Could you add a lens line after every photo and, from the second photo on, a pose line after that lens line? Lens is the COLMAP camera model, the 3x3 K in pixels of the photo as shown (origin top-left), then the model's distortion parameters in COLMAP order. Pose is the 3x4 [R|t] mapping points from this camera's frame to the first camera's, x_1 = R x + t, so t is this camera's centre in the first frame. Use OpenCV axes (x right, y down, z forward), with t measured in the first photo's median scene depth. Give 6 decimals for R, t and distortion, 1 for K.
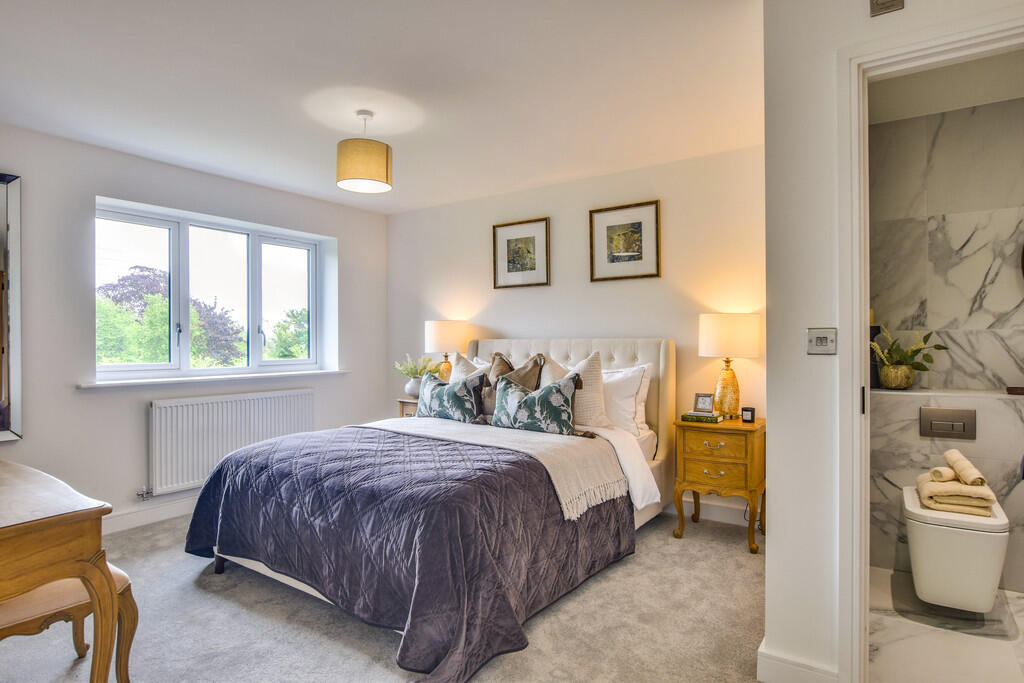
lens RADIAL K [[569.4, 0, 512.9], [0, 569.4, 346.1], [0, 0, 1]] dist [-0.012190, -0.001344]
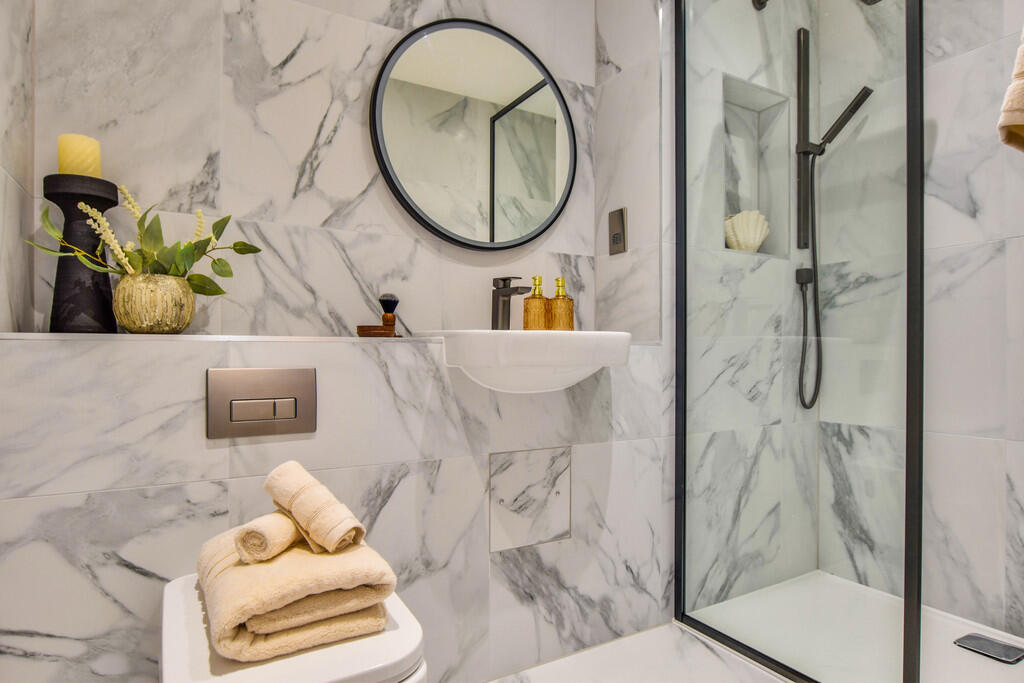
lens RADIAL K [[569.4, 0, 512.9], [0, 569.4, 346.1], [0, 0, 1]] dist [-0.012190, -0.001344]
pose [[0.436233, 0.010515, 0.899772, 0.419783], [0.009346, 0.999825, -0.016216, 0.094264], [-0.899785, 0.015483, 0.436059, 0.583291]]
